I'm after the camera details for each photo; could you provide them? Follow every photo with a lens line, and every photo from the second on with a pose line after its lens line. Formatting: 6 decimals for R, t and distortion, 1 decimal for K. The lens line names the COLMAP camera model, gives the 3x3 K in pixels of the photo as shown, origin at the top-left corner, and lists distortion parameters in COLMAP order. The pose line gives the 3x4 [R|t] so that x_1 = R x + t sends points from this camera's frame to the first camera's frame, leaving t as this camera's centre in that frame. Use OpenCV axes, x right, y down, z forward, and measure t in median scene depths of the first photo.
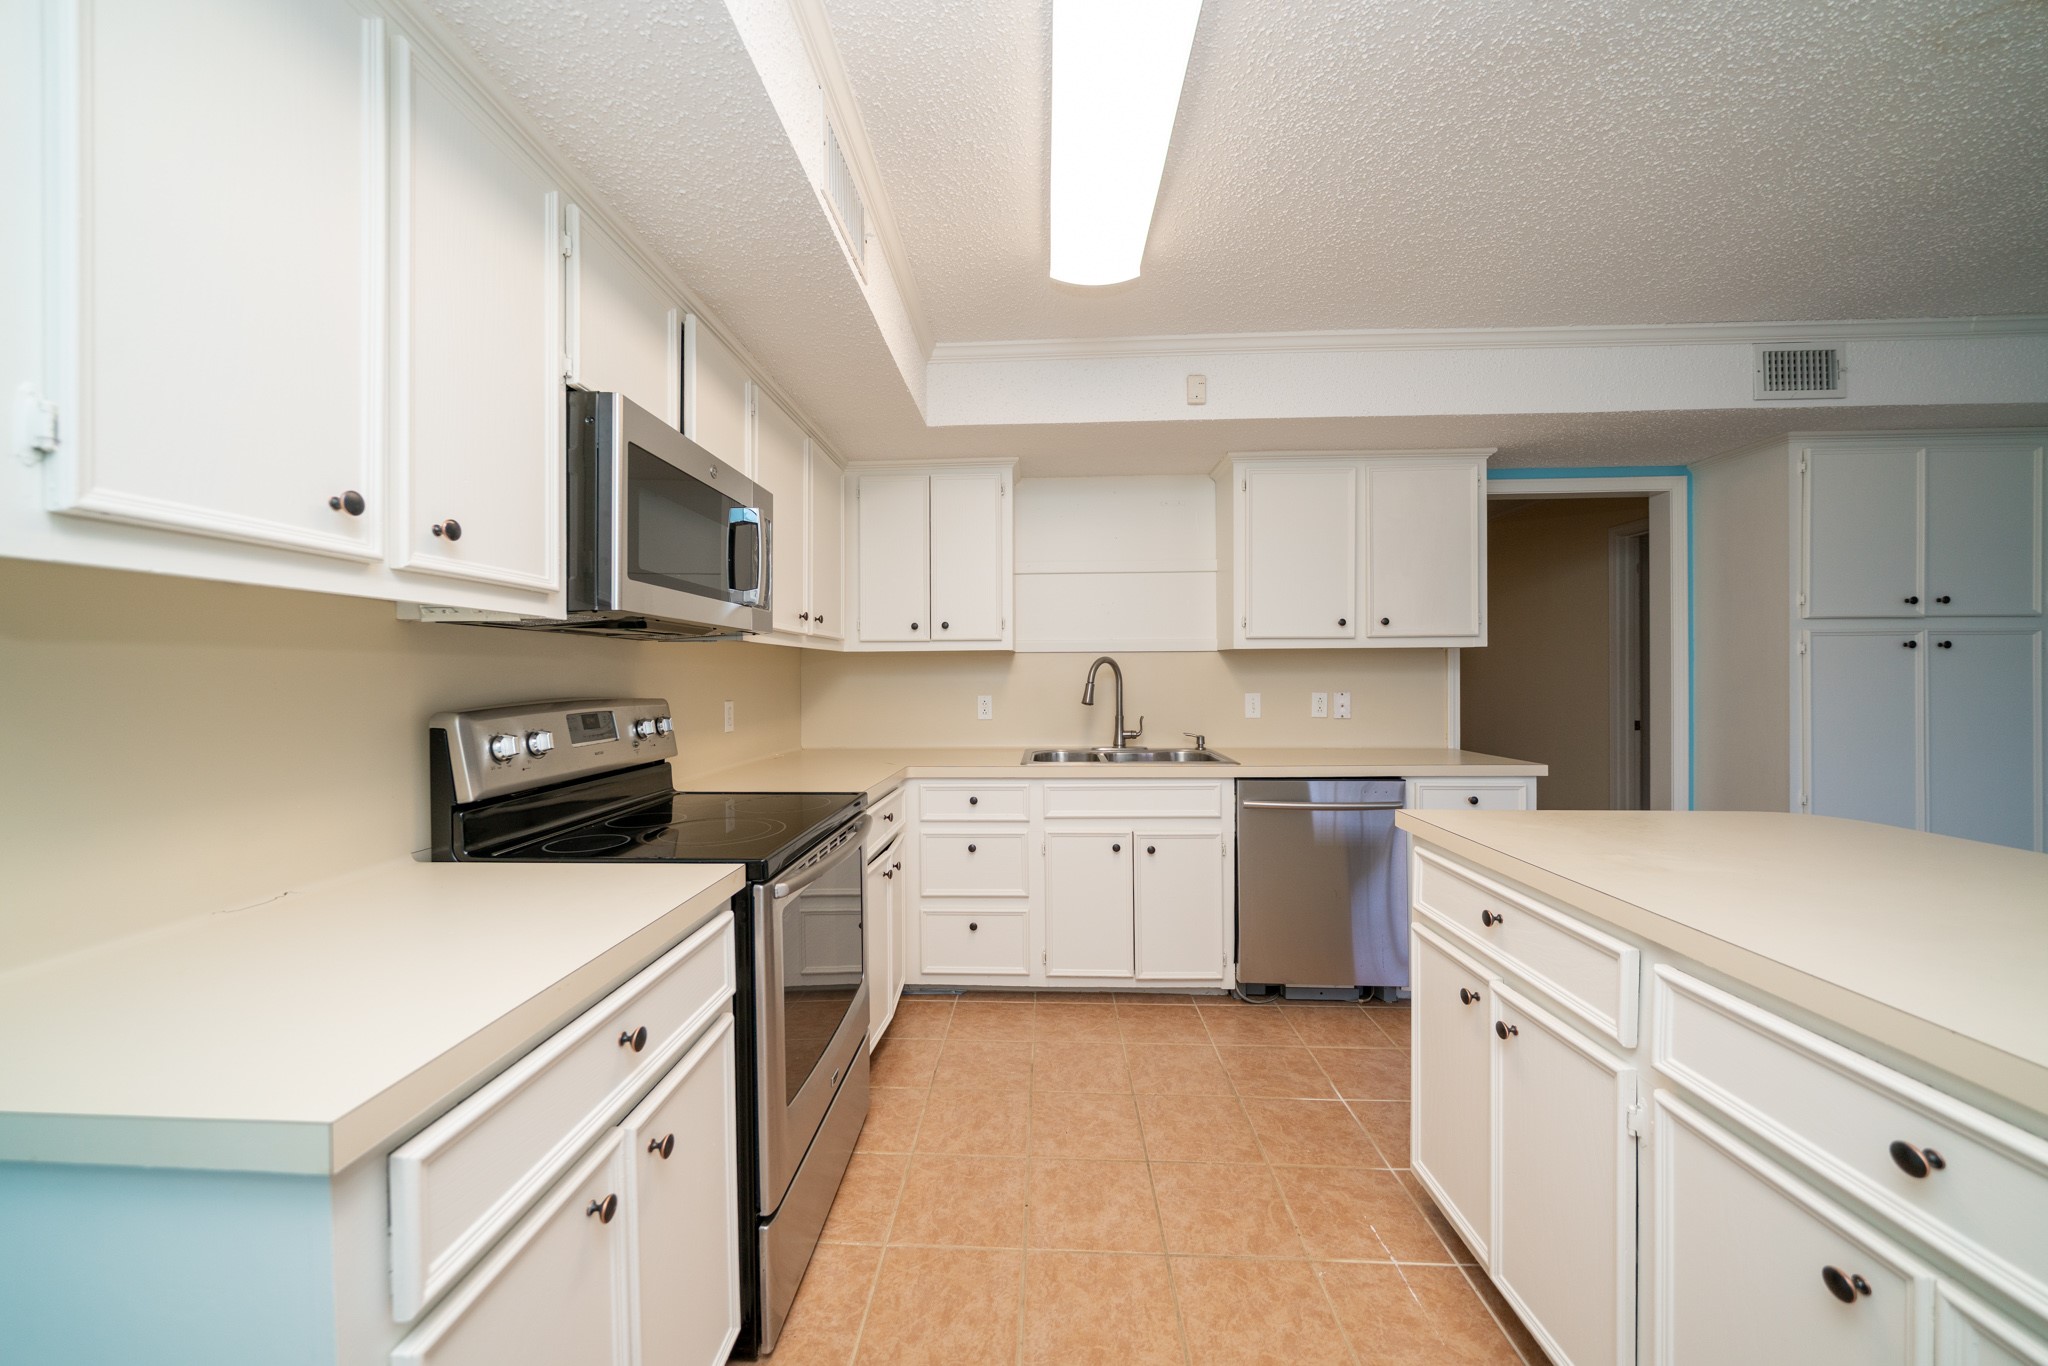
lens RADIAL K [[754.3, 0, 1016.7], [0, 754.3, 673.2], [0, 0, 1]] dist [0.000533, 0.000028]
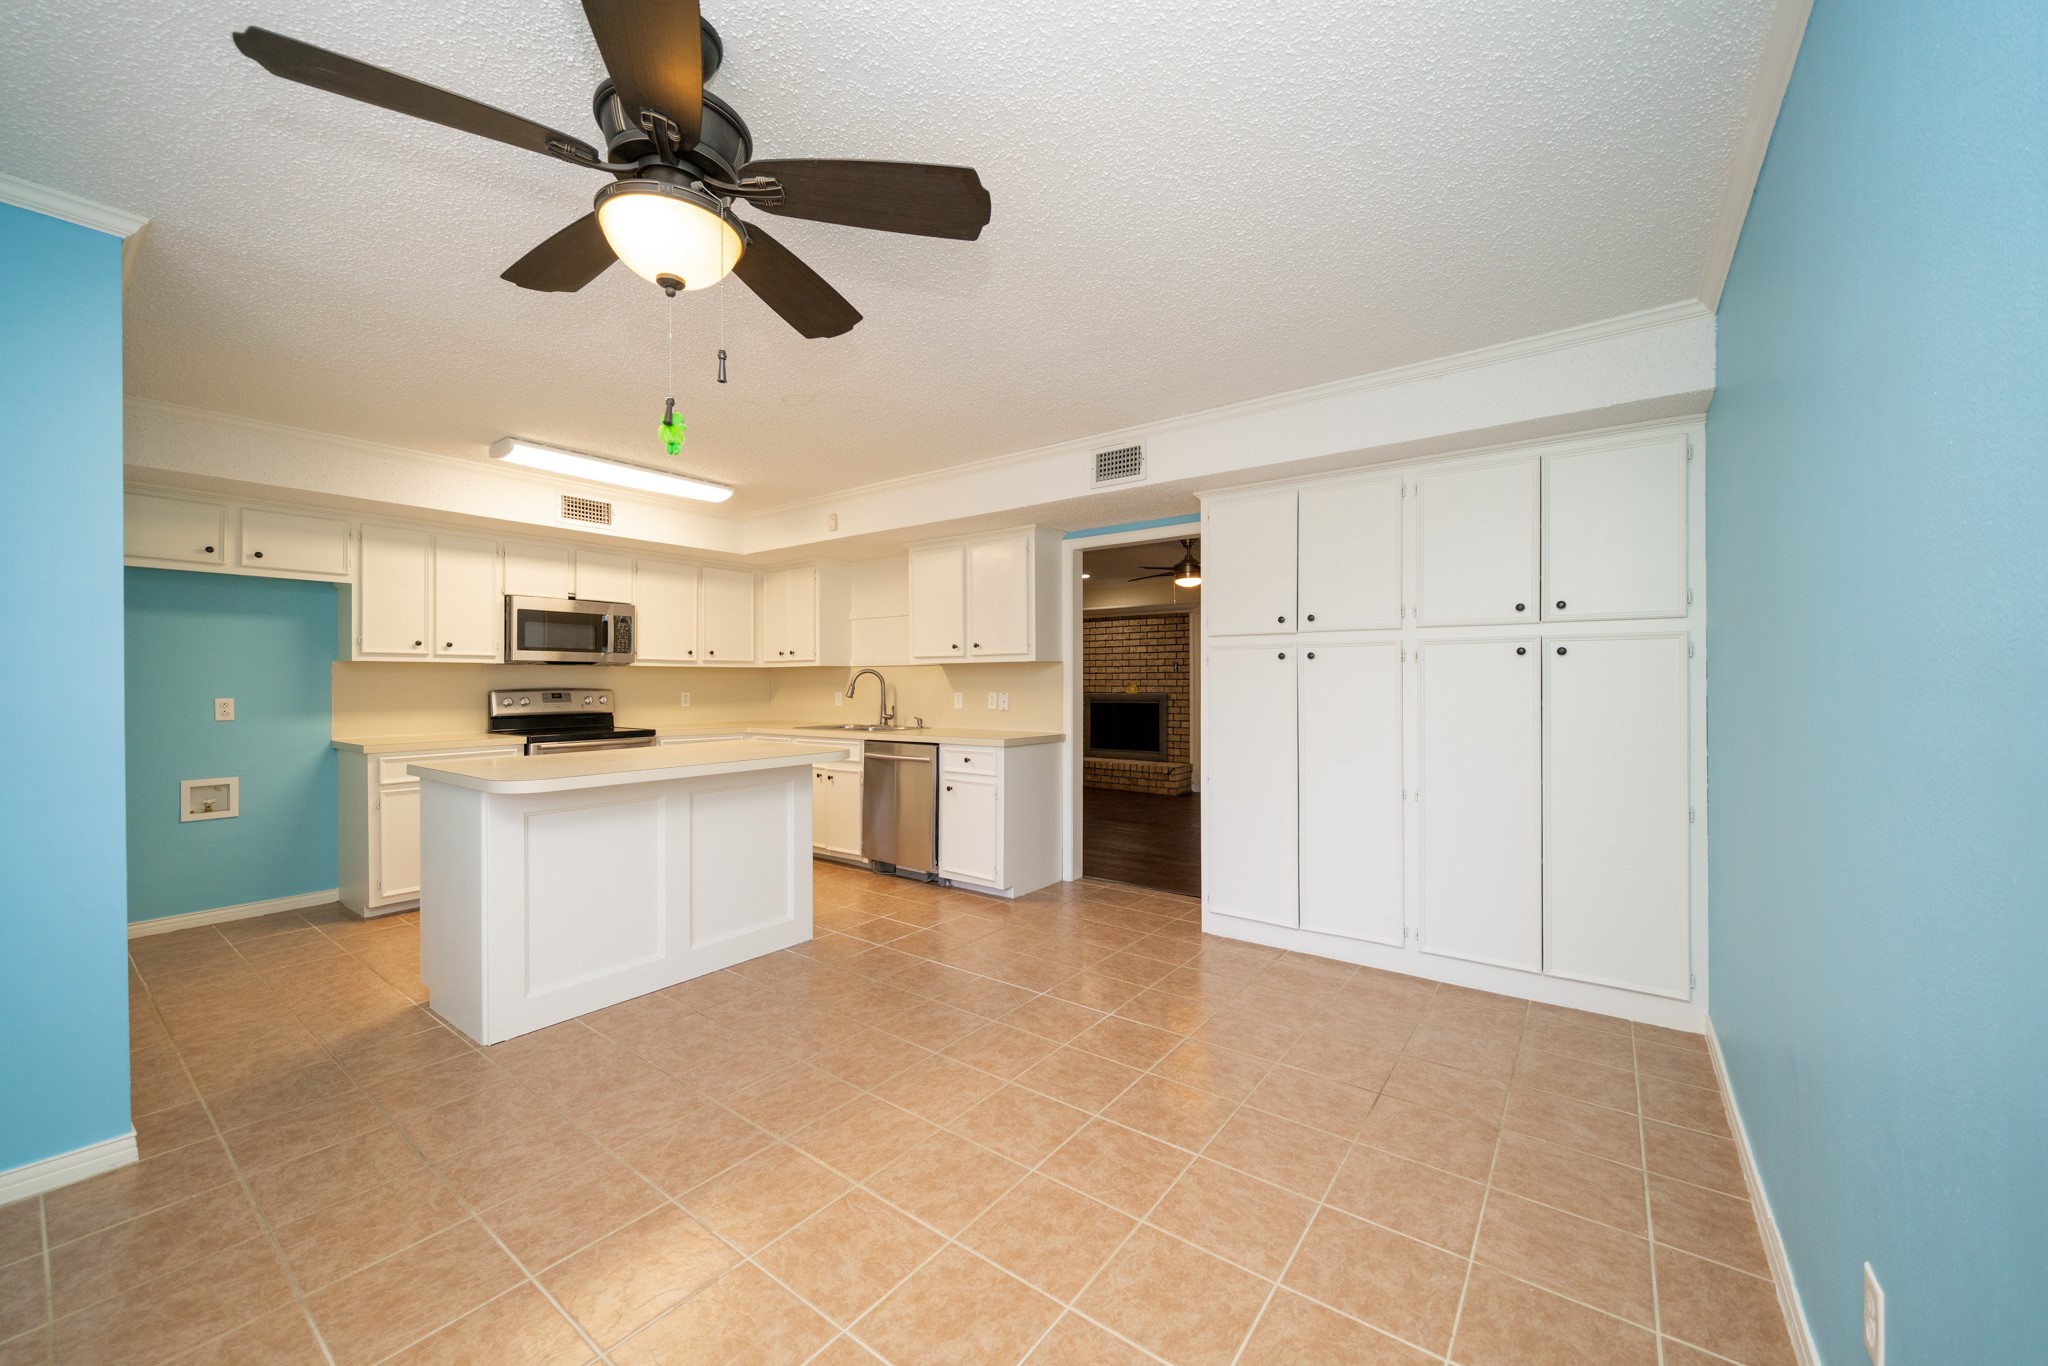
lens RADIAL K [[776.9, 0, 1024.0], [0, 776.9, 683.0], [0, 0, 1]] dist [0.000593, 0.000132]
pose [[0.826682, 0.002713, -0.562663, 1.689548], [-0.000955, 0.999994, 0.003418, 0.001833], [0.562669, -0.002288, 0.826679, -0.291395]]
